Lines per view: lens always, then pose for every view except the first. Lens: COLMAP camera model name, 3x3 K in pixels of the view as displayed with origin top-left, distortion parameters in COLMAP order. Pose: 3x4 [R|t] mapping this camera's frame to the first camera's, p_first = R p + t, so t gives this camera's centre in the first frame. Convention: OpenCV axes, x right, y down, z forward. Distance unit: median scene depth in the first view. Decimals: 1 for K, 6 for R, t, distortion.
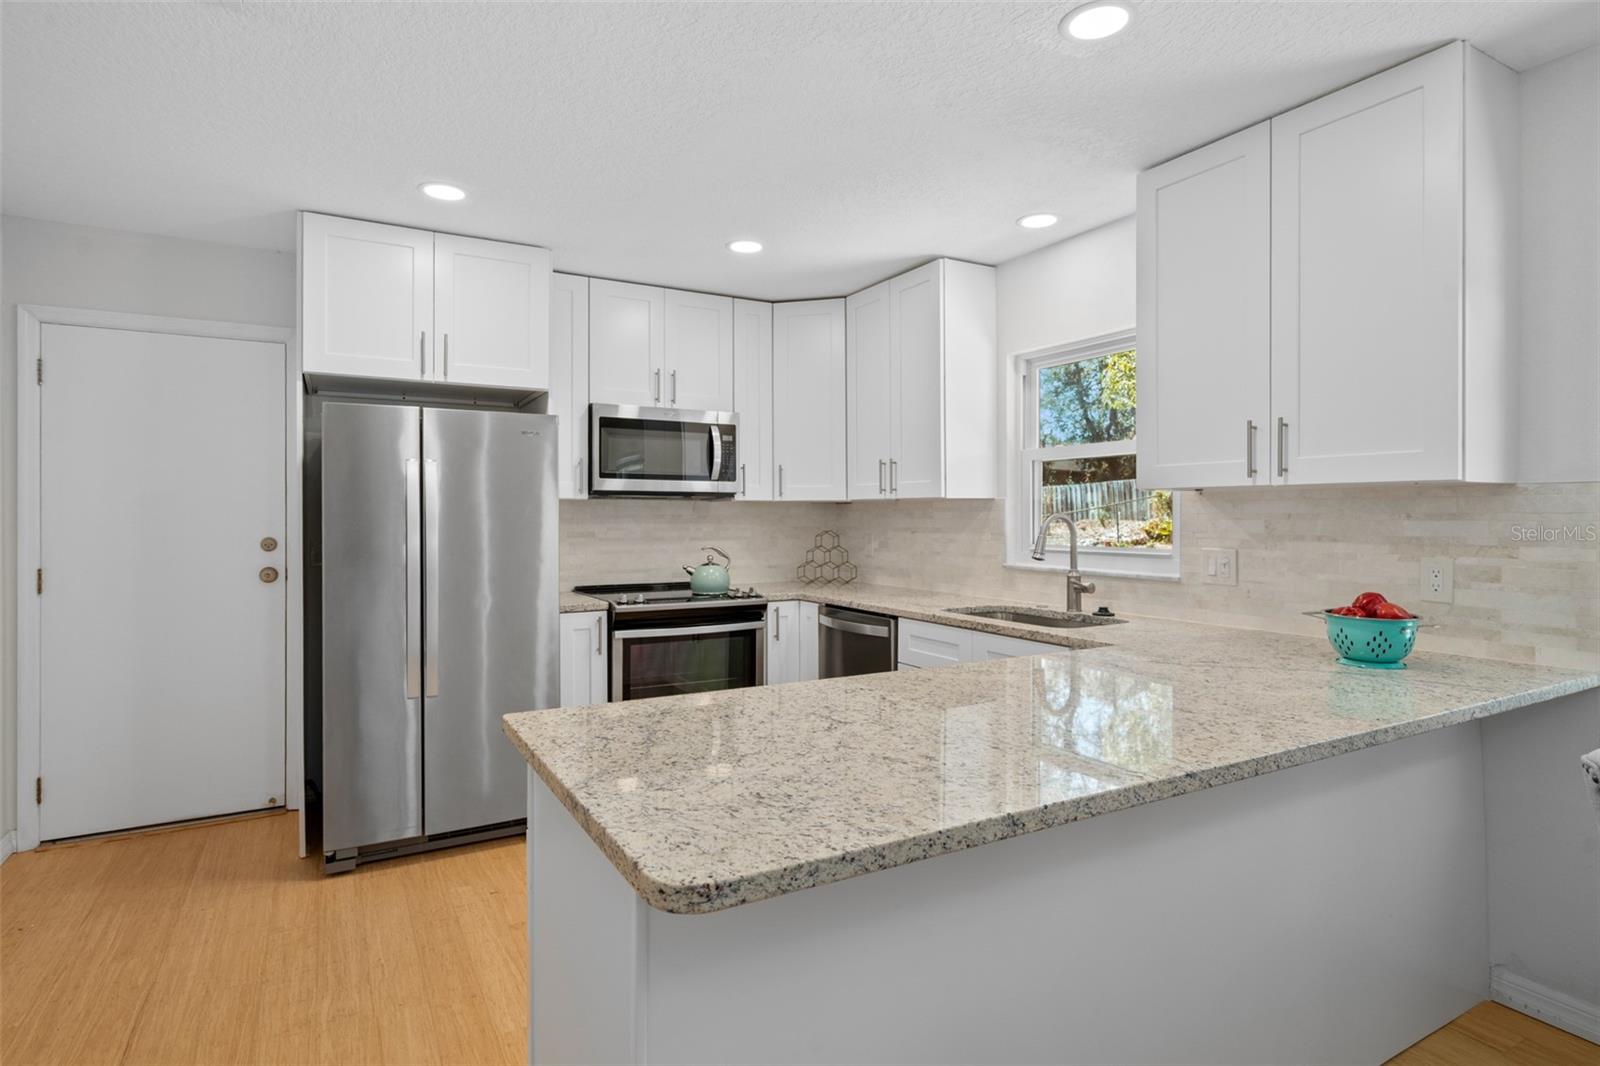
lens RADIAL K [[814.4, 0, 791.9], [0, 814.4, 515.7], [0, 0, 1]] dist [0.004157, 0.000764]
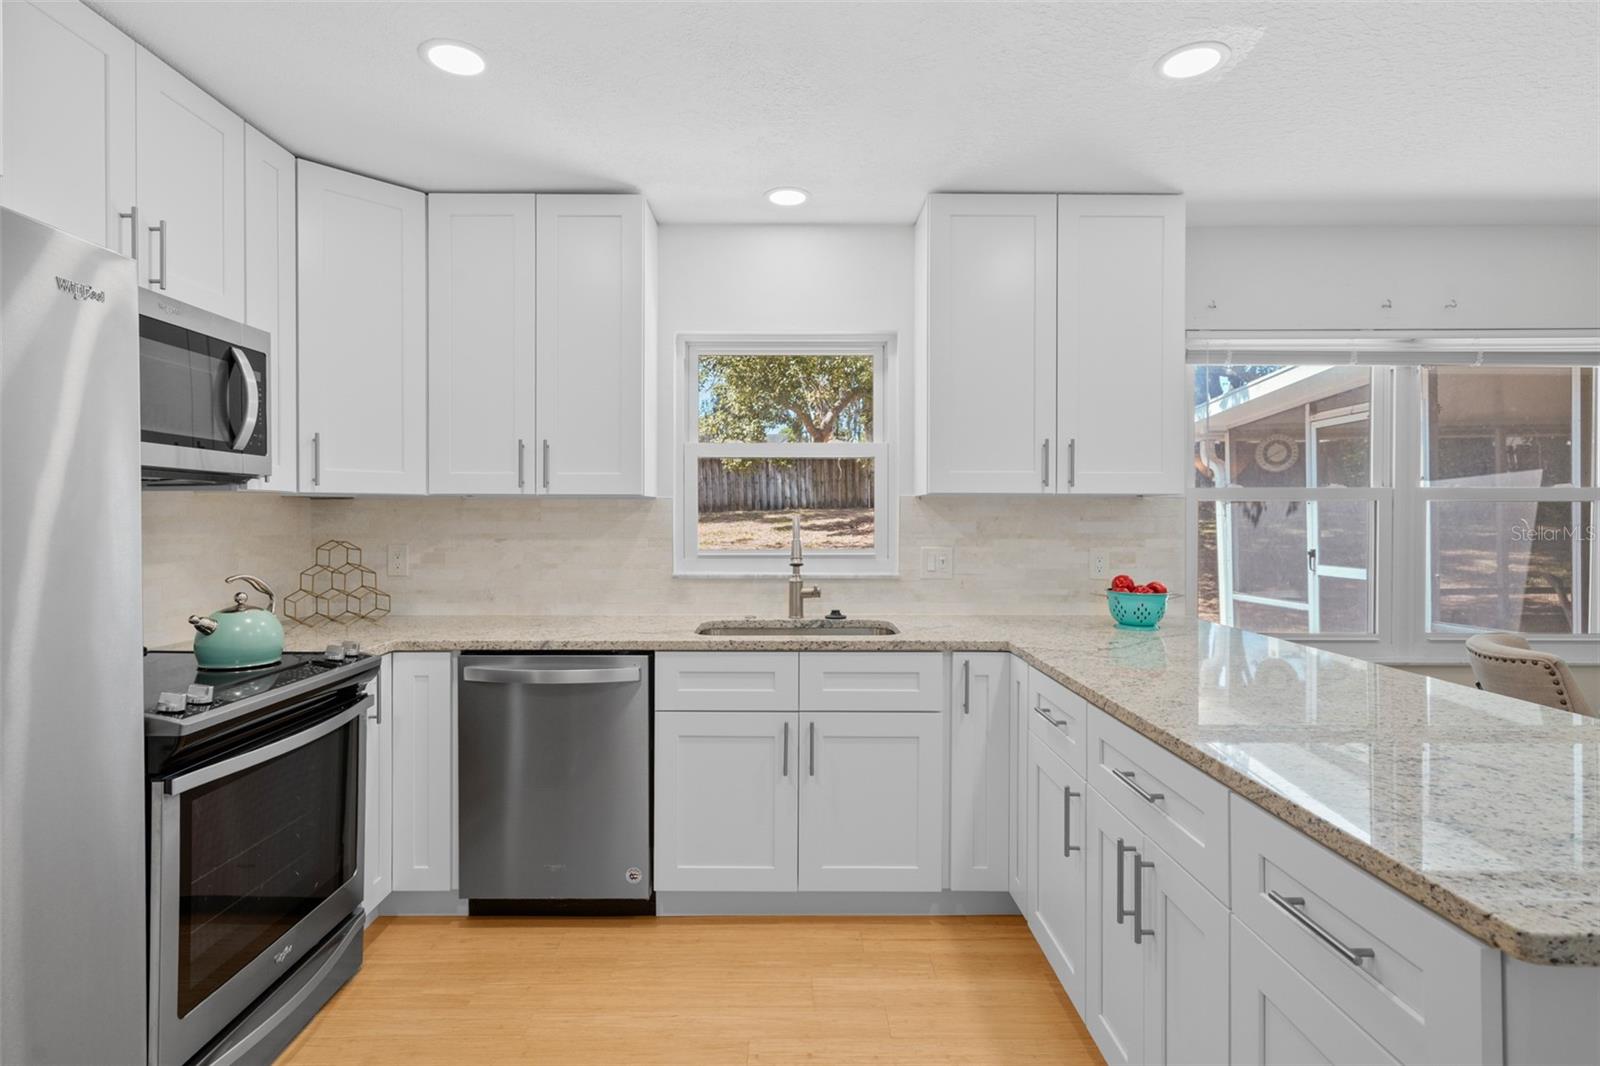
lens RADIAL K [[793.5, 0, 785.6], [0, 793.5, 518.3], [0, 0, 1]] dist [0.001970, 0.001055]
pose [[0.497739, 0.000695, 0.867327, -0.429753], [-0.001253, 0.999999, -0.000082, 0.000333], [-0.867326, -0.001046, 0.497739, 0.503145]]
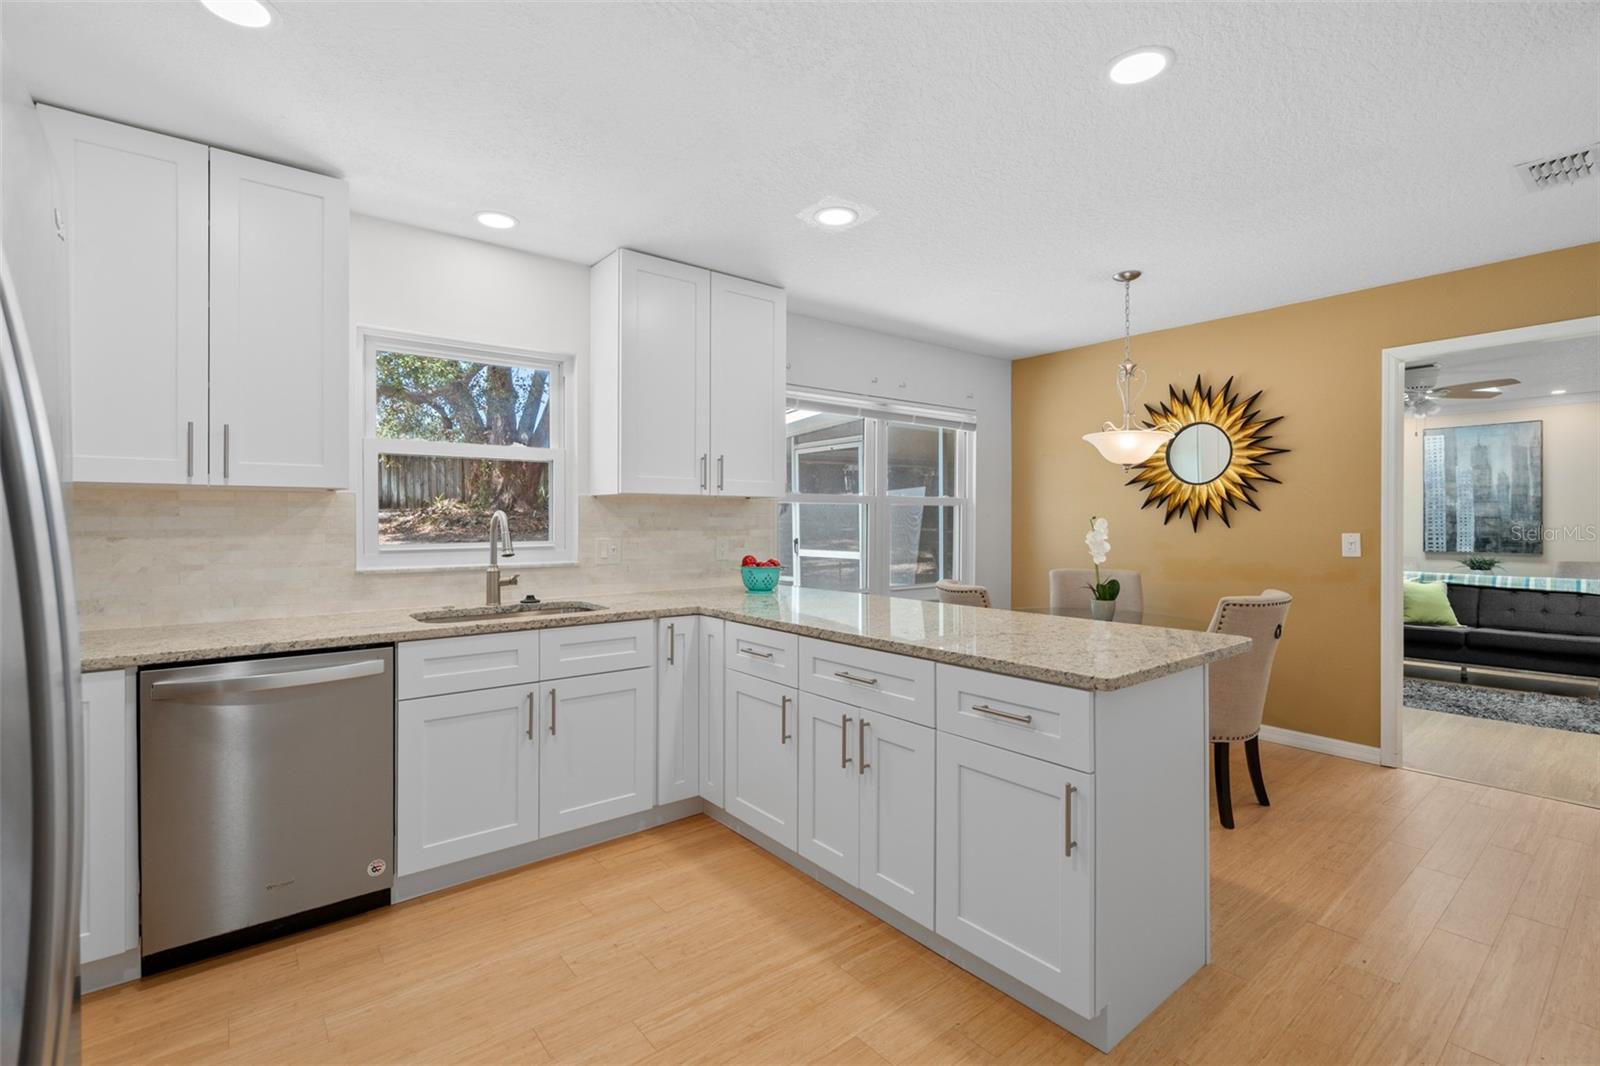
lens RADIAL K [[723.7, 0, 780.5], [0, 723.7, 520.1], [0, 0, 1]] dist [-0.002603, -0.000438]
pose [[-0.140310, -0.000120, 0.990108, -0.572508], [0.000716, 1.000000, 0.000223, 0.007999], [-0.990107, 0.000740, -0.140310, 0.703895]]
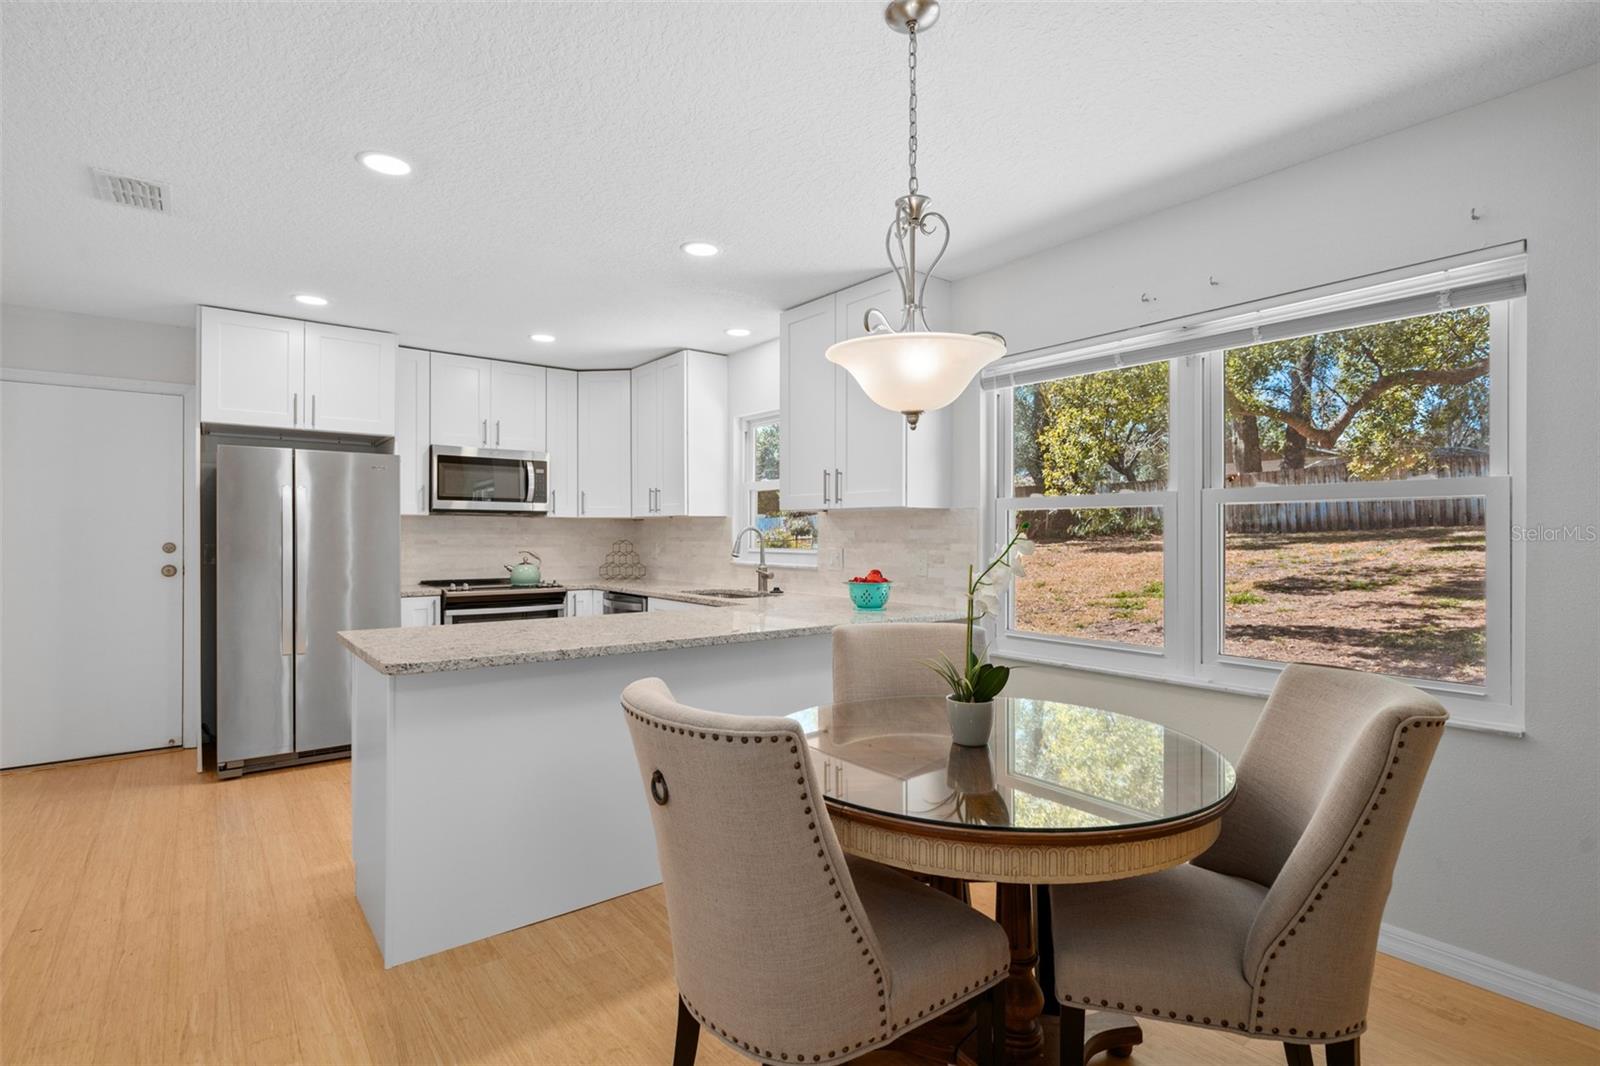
lens RADIAL K [[746.7, 0, 785.9], [0, 746.7, 533.8], [0, 0, 1]] dist [0.001973, 0.000753]
pose [[0.989192, 0.002308, 0.146608, 0.170140], [-0.002317, 0.999997, -0.000108, 0.010270], [-0.146608, -0.000233, 0.989195, -0.346359]]
